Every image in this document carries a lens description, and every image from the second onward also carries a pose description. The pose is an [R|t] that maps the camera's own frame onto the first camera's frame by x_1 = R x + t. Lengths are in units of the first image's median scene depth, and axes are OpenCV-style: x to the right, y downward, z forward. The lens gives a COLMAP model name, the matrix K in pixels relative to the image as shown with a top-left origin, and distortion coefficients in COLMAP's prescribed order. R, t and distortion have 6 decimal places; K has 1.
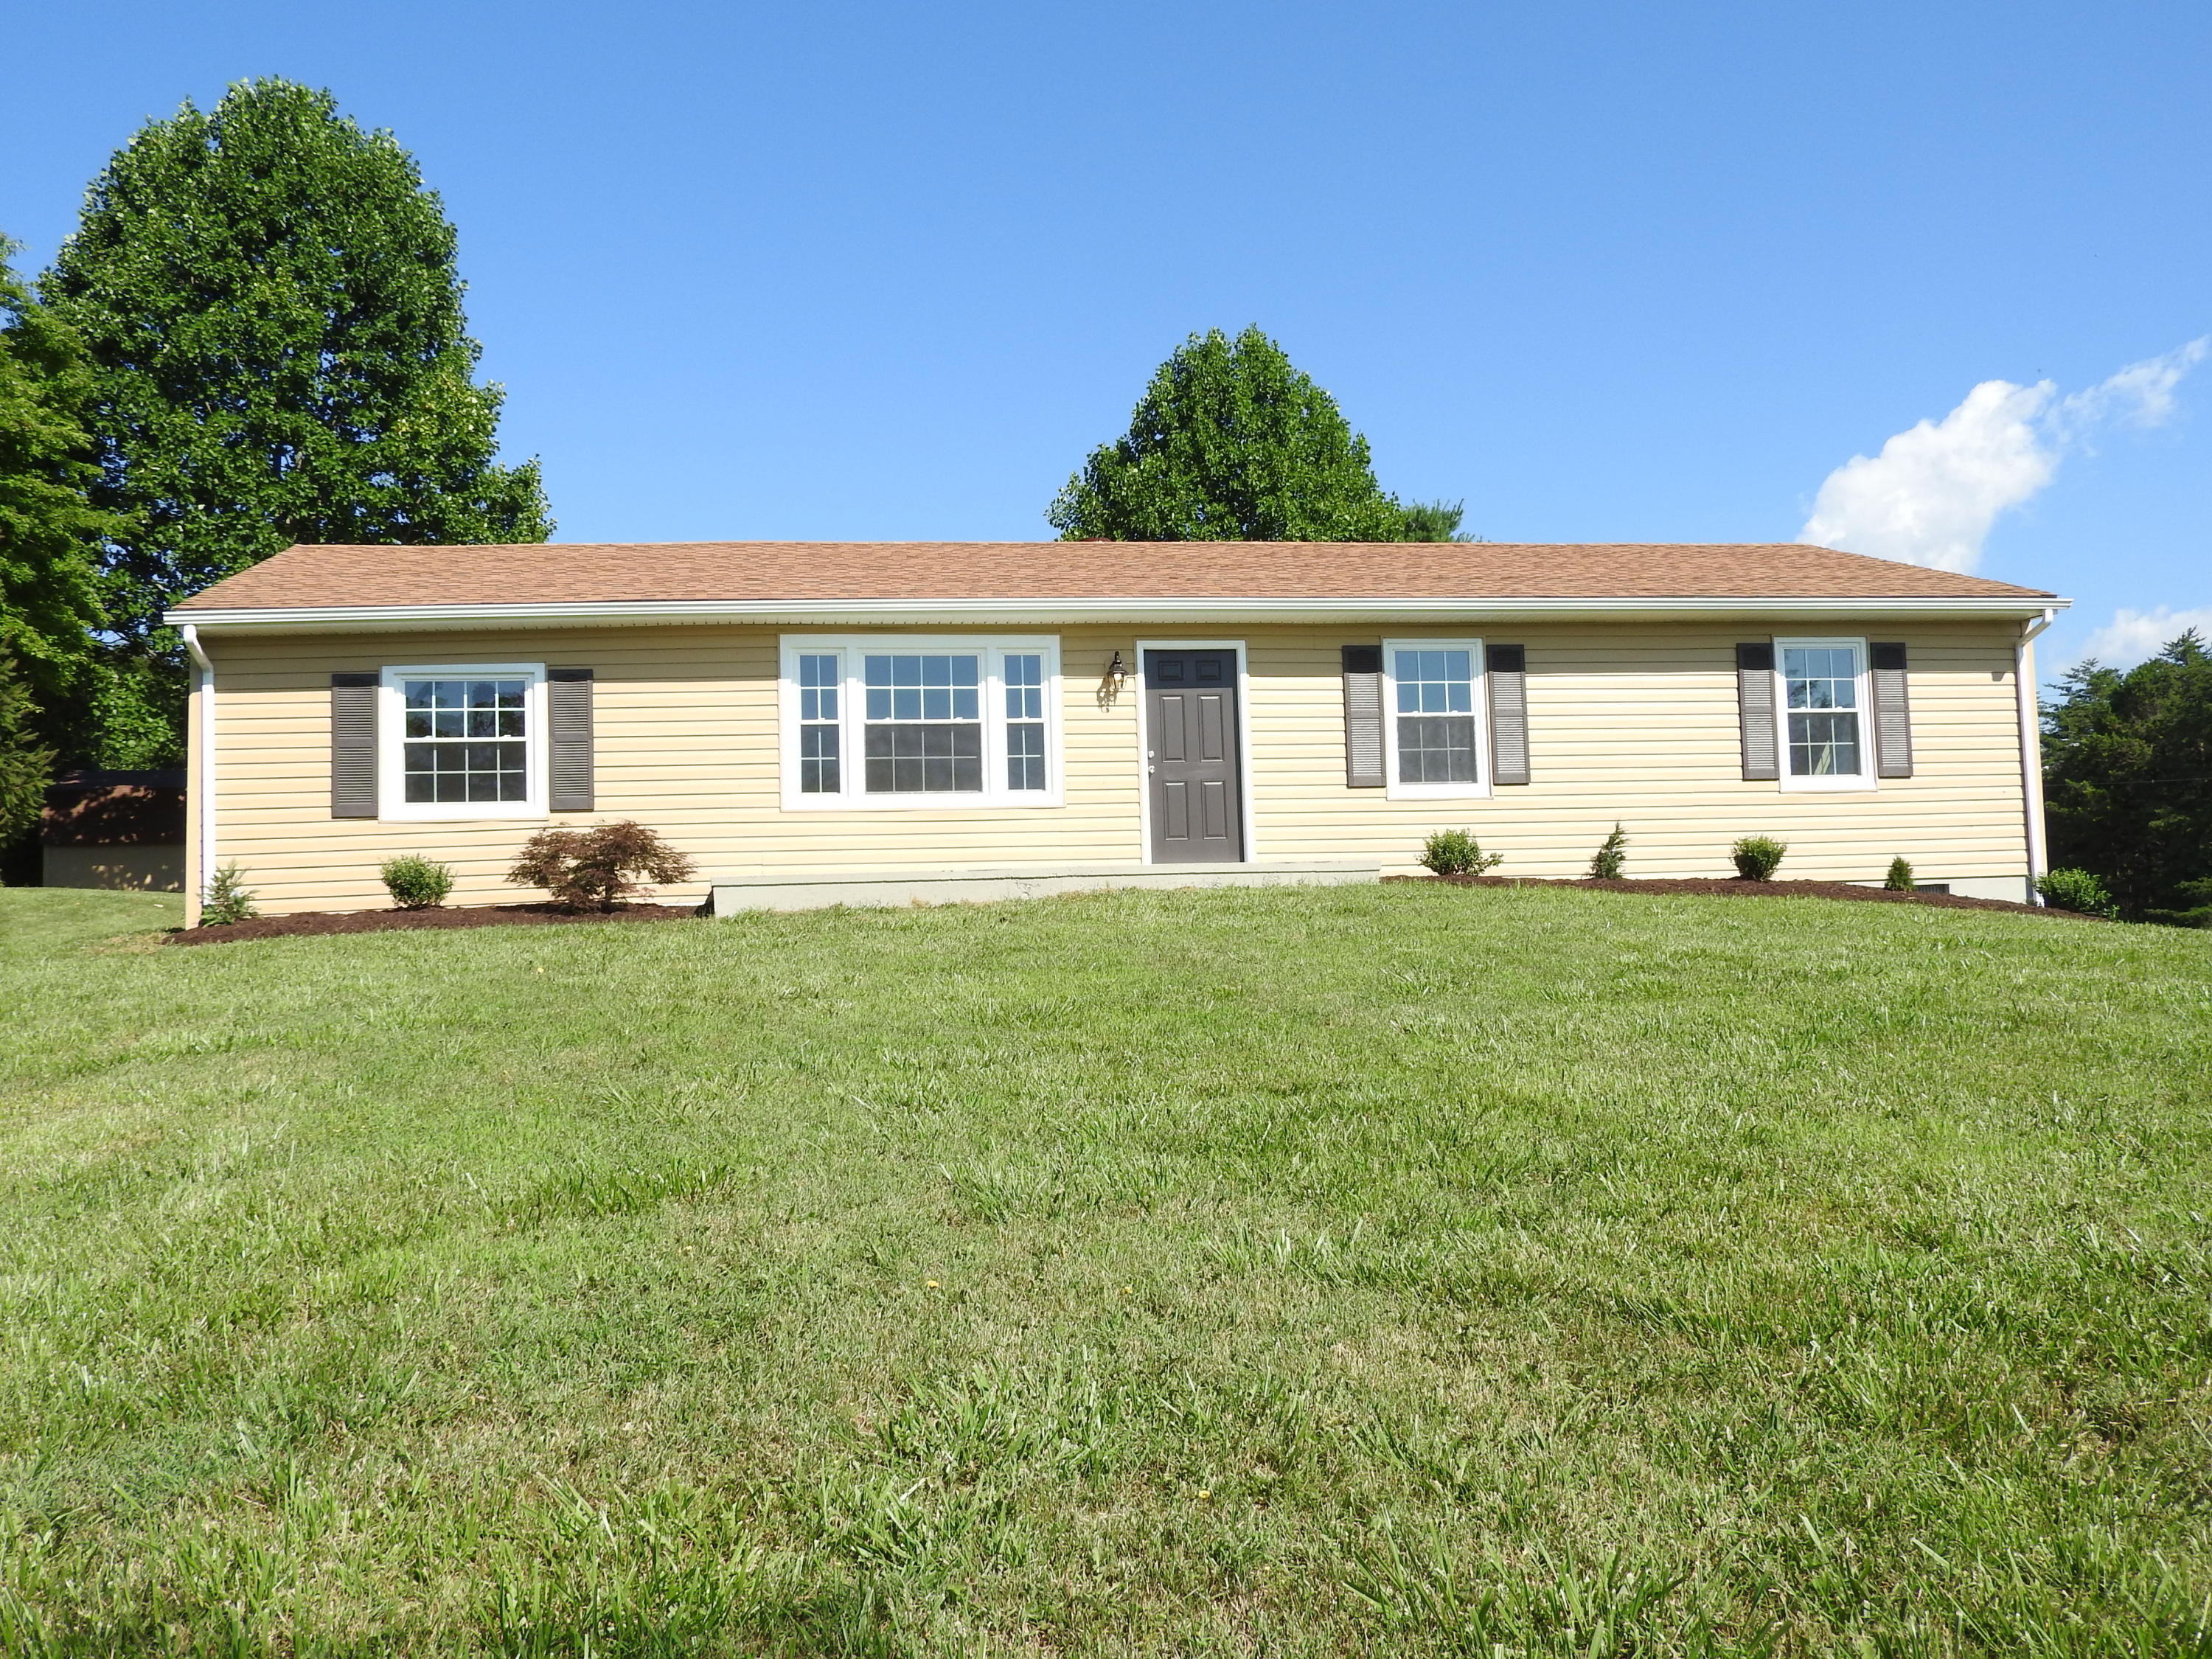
lens RADIAL K [[1936.1, 0, 1106.0], [0, 1936.1, 829.5], [0, 0, 1]] dist [0.004444, -0.010222]
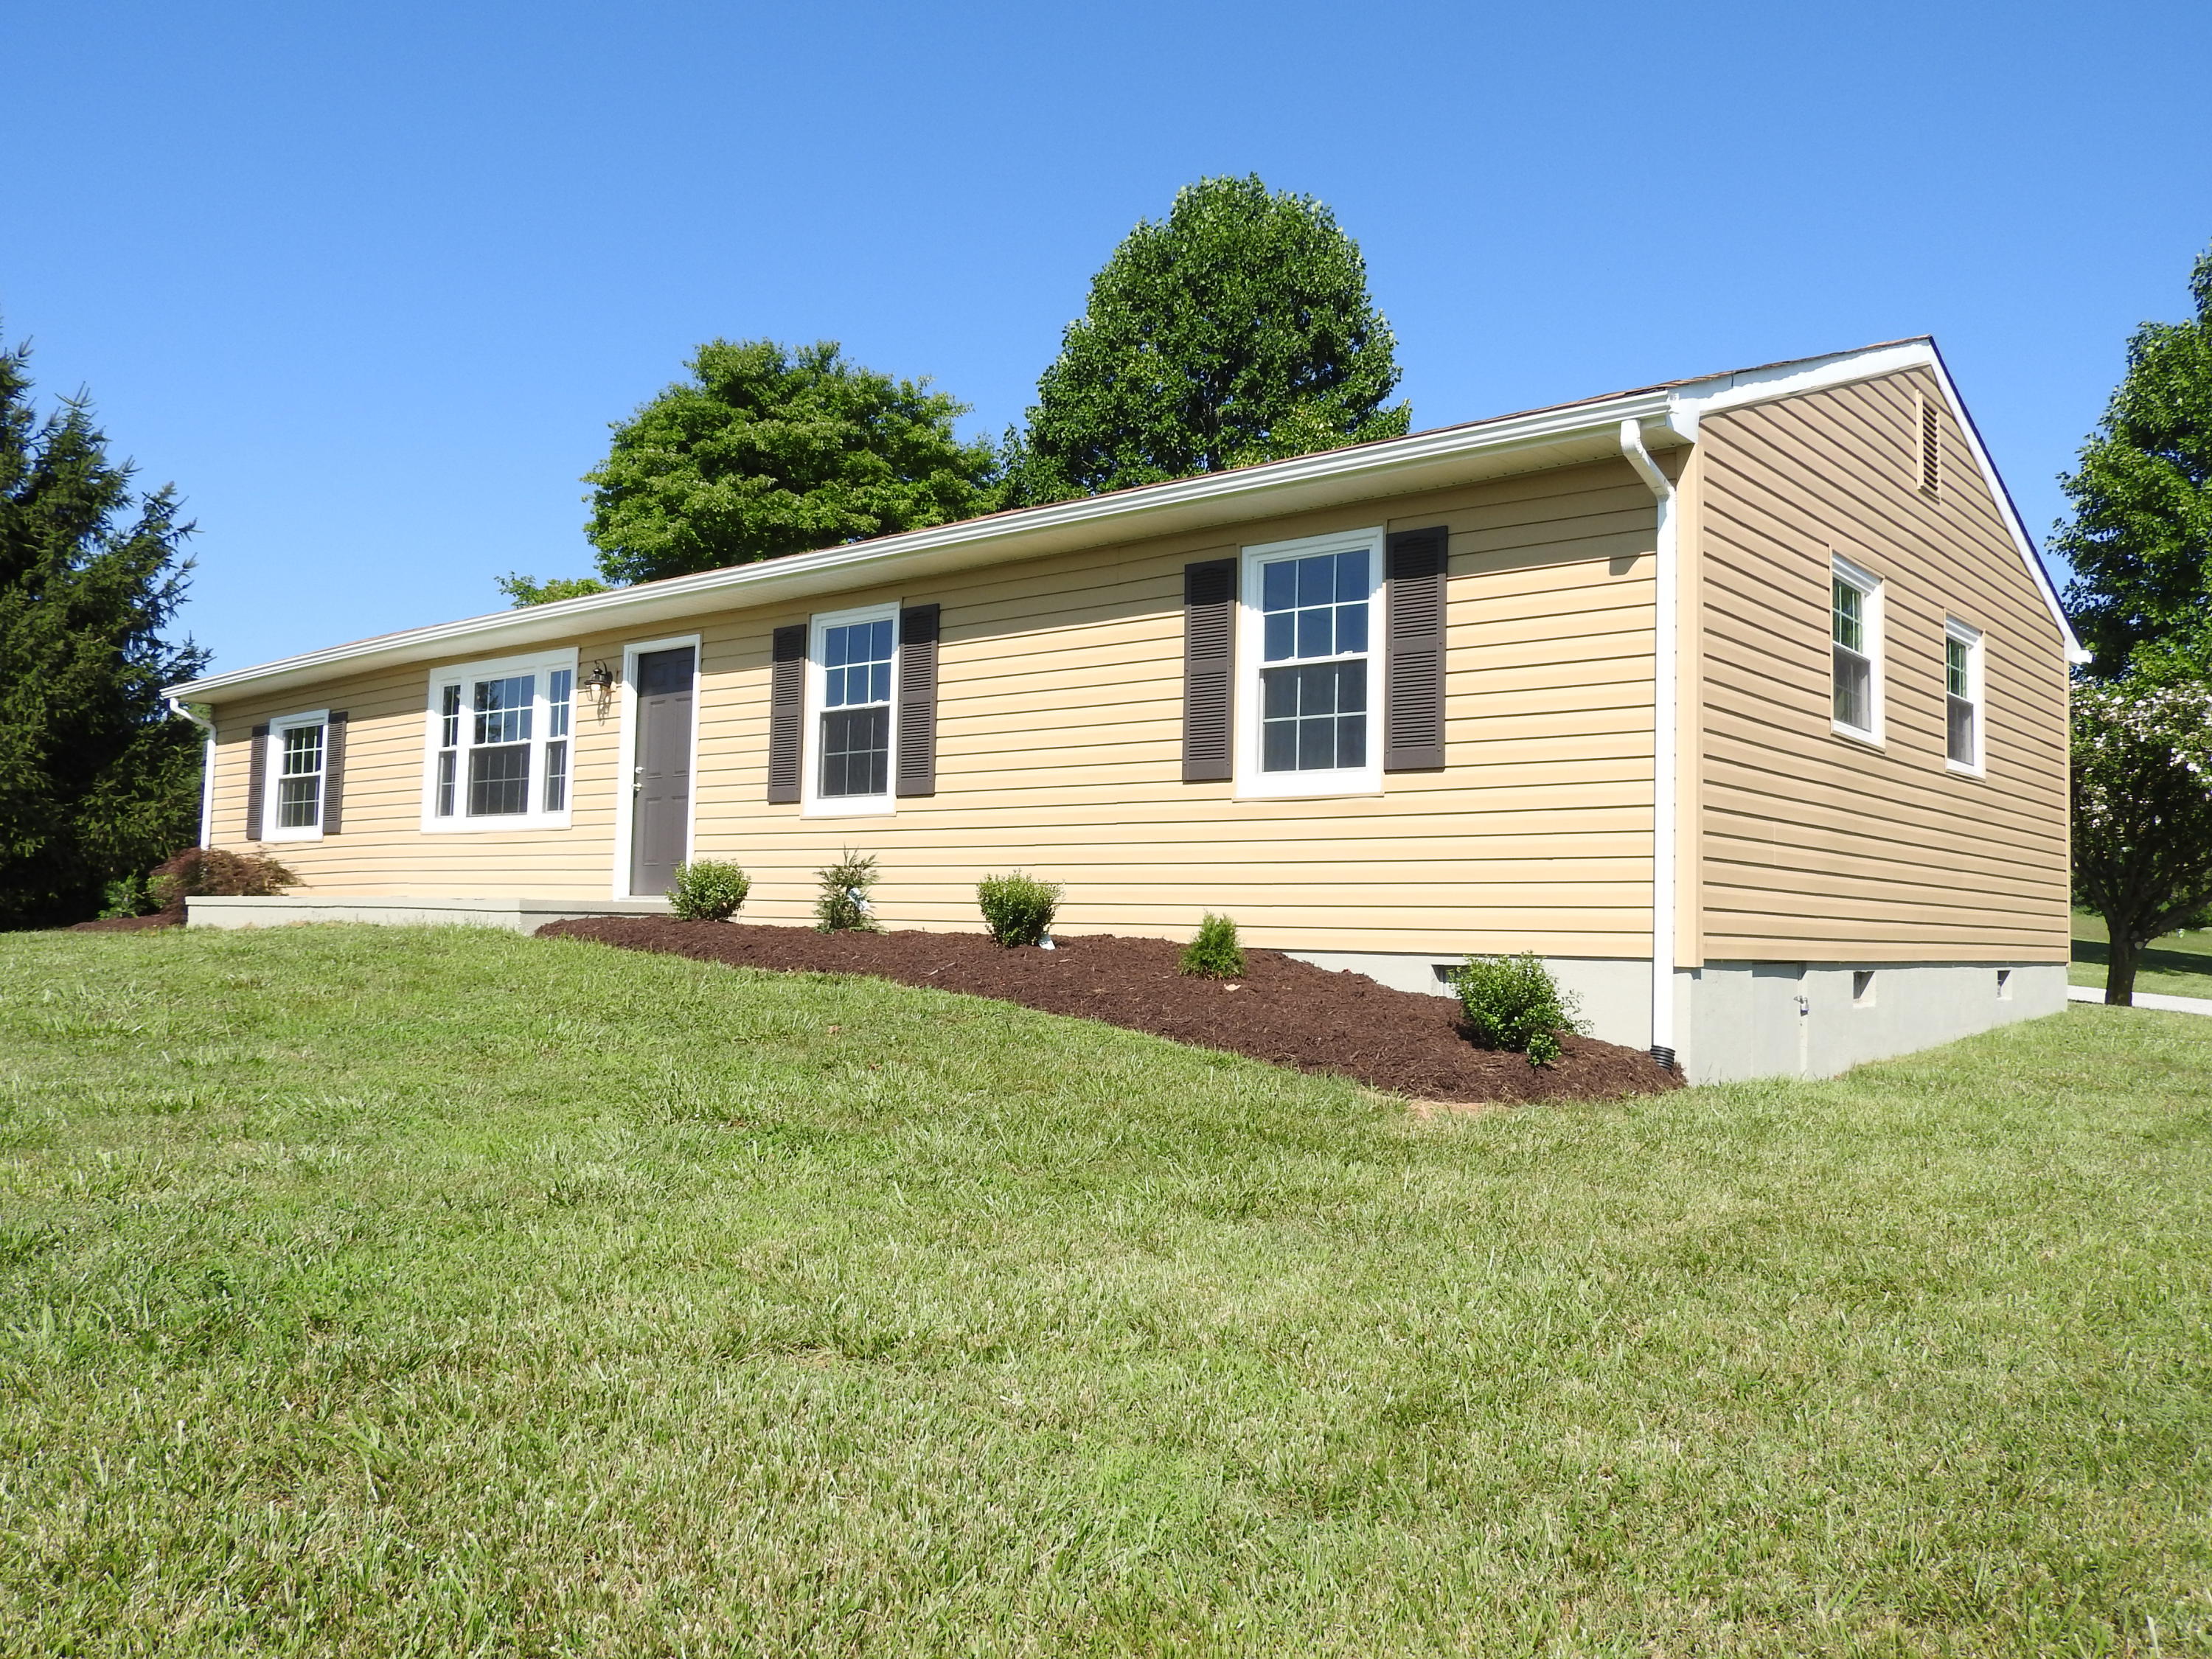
lens RADIAL K [[1738.6, 0, 1106.0], [0, 1738.6, 829.5], [0, 0, 1]] dist [0.008322, -0.008126]
pose [[0.634004, 0.001113, -0.773329, 0.799708], [0.009496, 0.999912, 0.009225, -0.016507], [0.773272, -0.013193, 0.633938, 0.661699]]
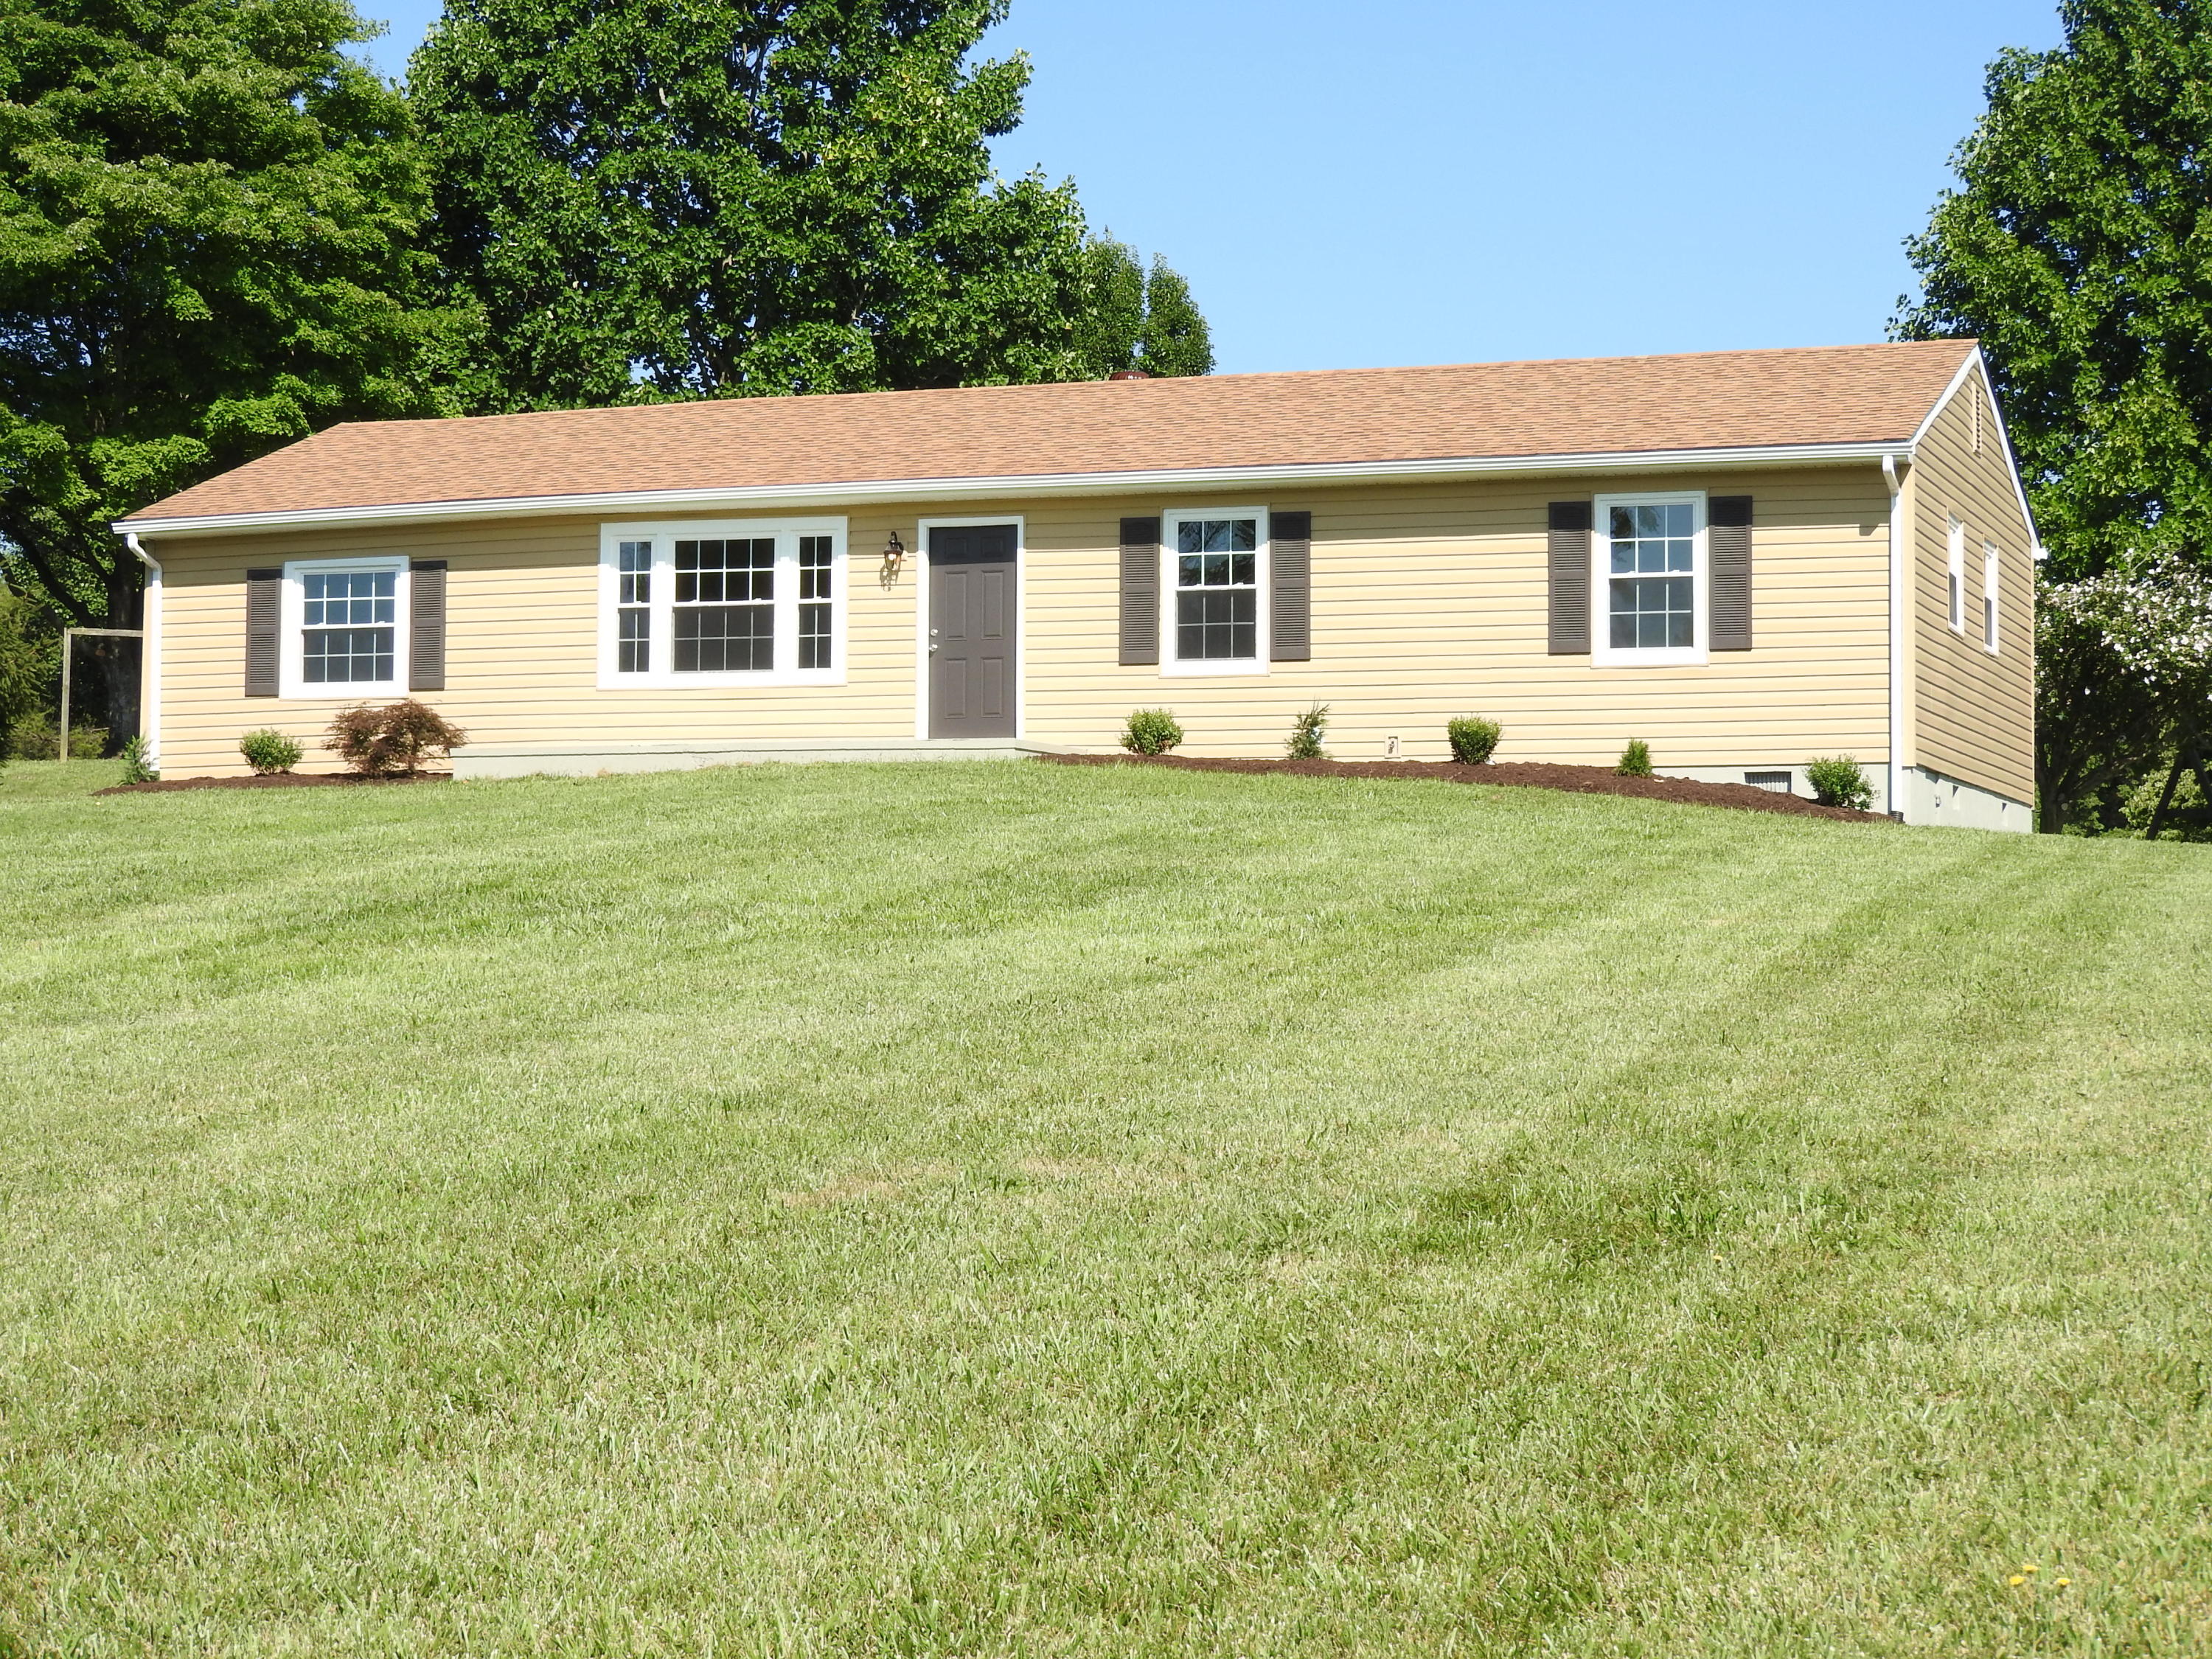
lens RADIAL K [[4501.1, 0, 1106.0], [0, 4501.1, 829.5], [0, 0, 1]] dist [0.001132, -0.389662]
pose [[0.873966, 0.015919, -0.485726, 1.248458], [-0.000134, 0.999471, 0.032516, -0.012755], [0.485987, -0.028352, 0.873506, -1.004885]]
